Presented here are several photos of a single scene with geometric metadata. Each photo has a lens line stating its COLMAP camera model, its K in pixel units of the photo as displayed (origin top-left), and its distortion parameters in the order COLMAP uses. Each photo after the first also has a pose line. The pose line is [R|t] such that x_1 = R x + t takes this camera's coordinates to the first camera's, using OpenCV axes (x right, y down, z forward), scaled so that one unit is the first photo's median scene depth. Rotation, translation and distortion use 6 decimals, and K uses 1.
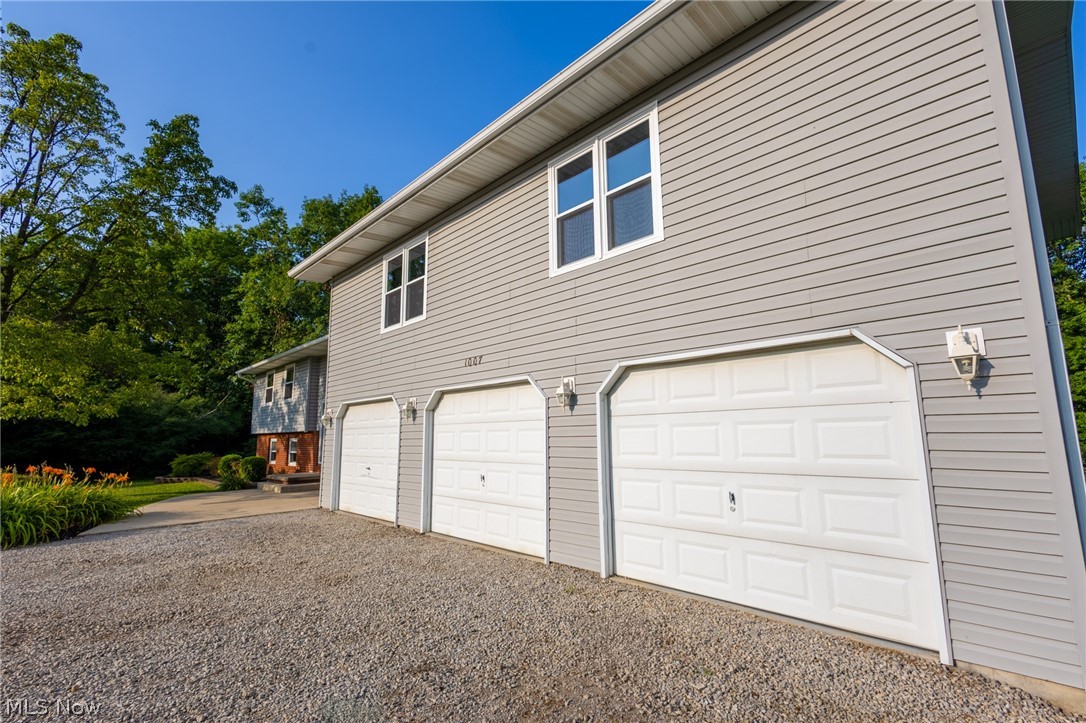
lens RADIAL K [[498.8, 0, 544.3], [0, 498.8, 362.2], [0, 0, 1]] dist [0.004023, -0.000441]
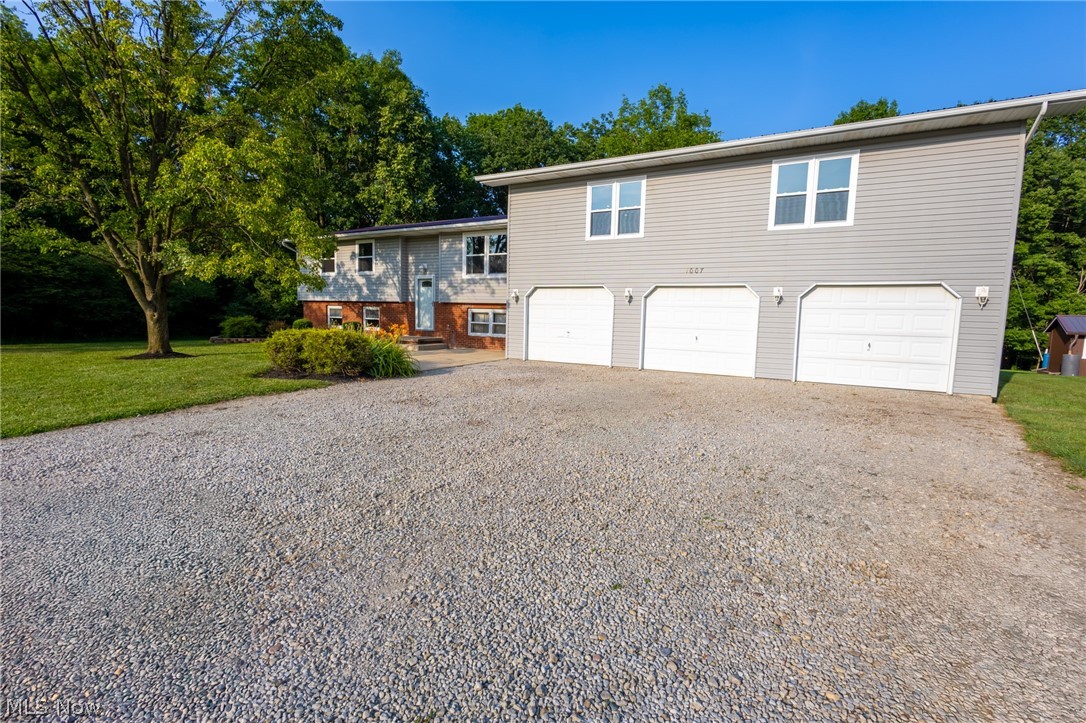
lens RADIAL K [[498.8, 0, 544.3], [0, 498.8, 362.2], [0, 0, 1]] dist [0.004023, -0.000441]
pose [[0.959455, 0.008135, 0.281746, -0.466833], [-0.076908, 0.969210, 0.233916, -0.024055], [-0.271168, -0.246101, 0.930539, -0.216087]]
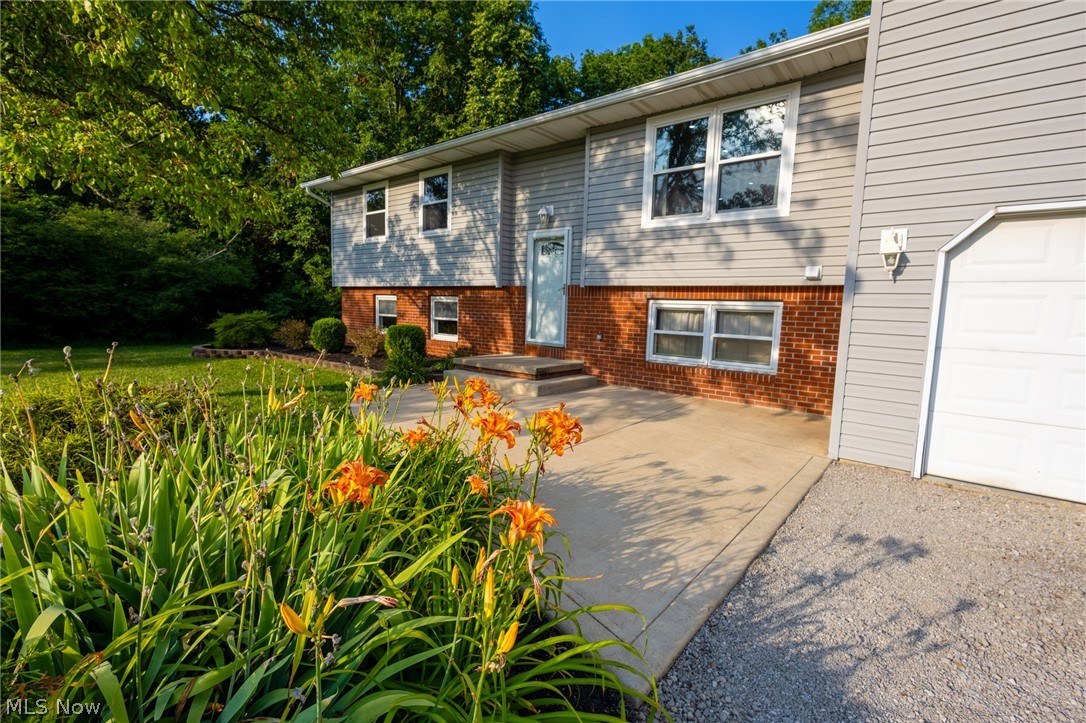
lens RADIAL K [[498.8, 0, 544.3], [0, 498.8, 362.2], [0, 0, 1]] dist [0.004023, -0.000441]
pose [[0.993157, 0.031498, 0.112461, -0.470980], [-0.059266, 0.965671, 0.252918, 0.071638], [-0.100634, -0.257852, 0.960929, 0.395906]]
